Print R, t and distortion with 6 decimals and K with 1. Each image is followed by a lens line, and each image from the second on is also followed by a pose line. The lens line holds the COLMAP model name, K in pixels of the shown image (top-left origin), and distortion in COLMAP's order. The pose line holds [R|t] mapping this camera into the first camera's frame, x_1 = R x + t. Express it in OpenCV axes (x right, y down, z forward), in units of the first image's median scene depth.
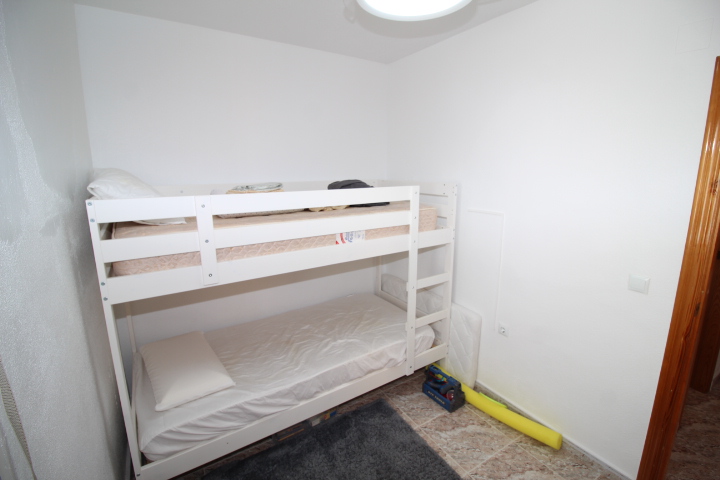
lens RADIAL K [[332.9, 0, 362.6], [0, 332.9, 232.7], [0, 0, 1]] dist [-0.000758, -0.013900]
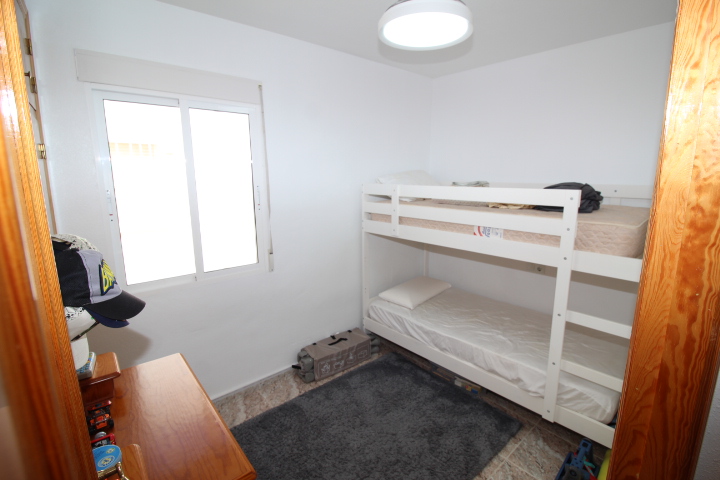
lens RADIAL K [[332.9, 0, 362.6], [0, 332.9, 232.7], [0, 0, 1]] dist [-0.000758, -0.013900]
pose [[0.148761, 0.180267, -0.972303, 0.921261], [-0.185090, 0.970943, 0.151697, -0.071262], [0.971397, 0.157397, 0.177804, 0.401002]]
